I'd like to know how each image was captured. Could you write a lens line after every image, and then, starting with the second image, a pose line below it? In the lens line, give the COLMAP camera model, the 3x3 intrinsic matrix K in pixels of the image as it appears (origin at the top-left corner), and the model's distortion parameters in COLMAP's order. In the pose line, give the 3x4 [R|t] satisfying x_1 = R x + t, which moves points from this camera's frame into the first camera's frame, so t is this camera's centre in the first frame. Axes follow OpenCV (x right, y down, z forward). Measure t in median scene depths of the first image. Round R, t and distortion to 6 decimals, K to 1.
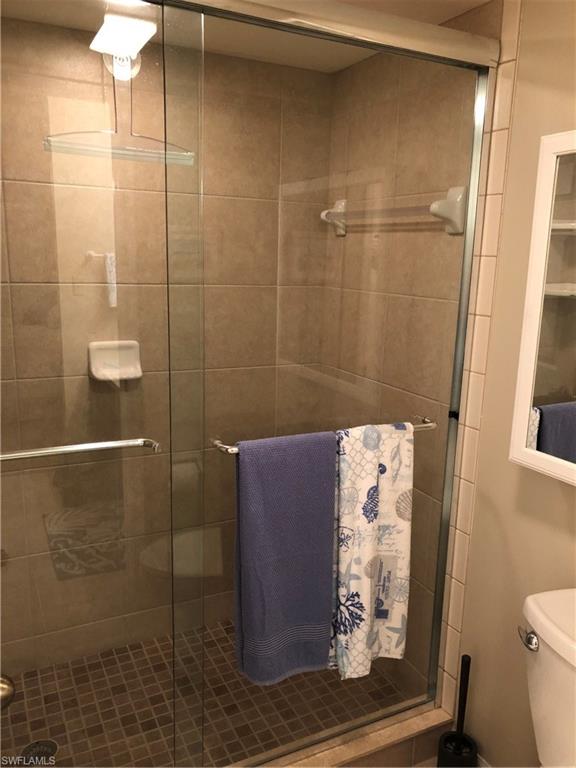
lens RADIAL K [[632.5, 0, 288.2], [0, 632.5, 391.0], [0, 0, 1]] dist [0.044396, -0.038046]
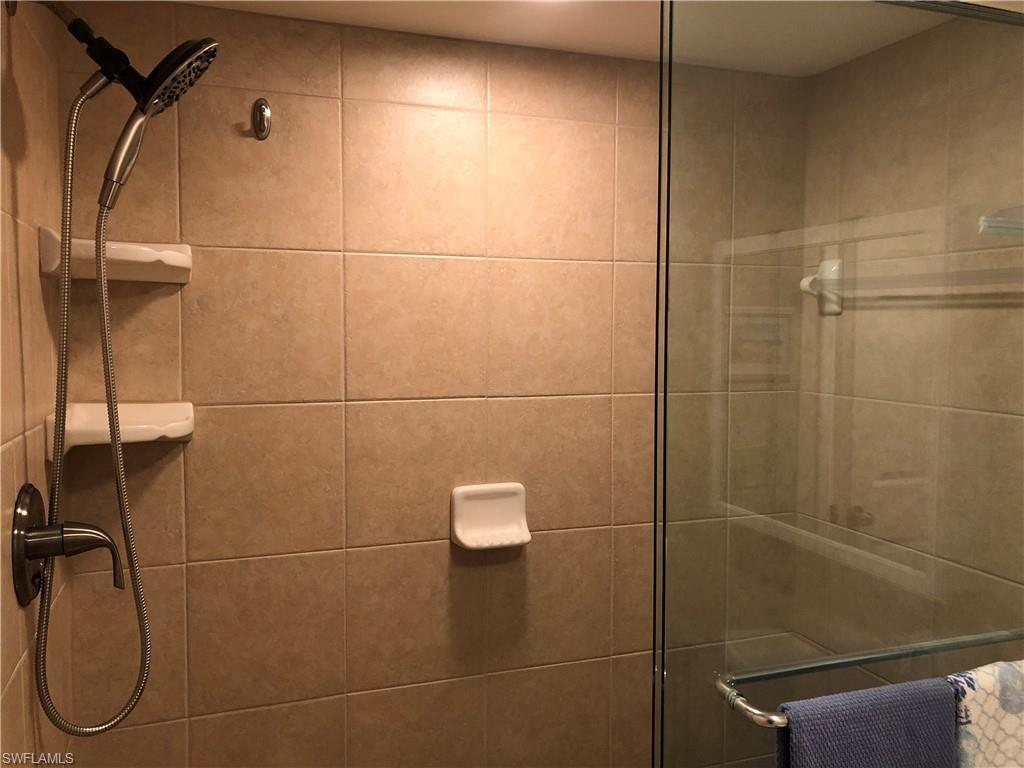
lens RADIAL K [[843.3, 0, 514.9], [0, 843.3, 377.8], [0, 0, 1]] dist [0.044396, -0.038046]
pose [[0.992110, -0.016969, -0.124220, -0.151147], [-0.002377, 0.988074, -0.153960, -0.058444], [0.125351, 0.153041, 0.980238, 0.158180]]
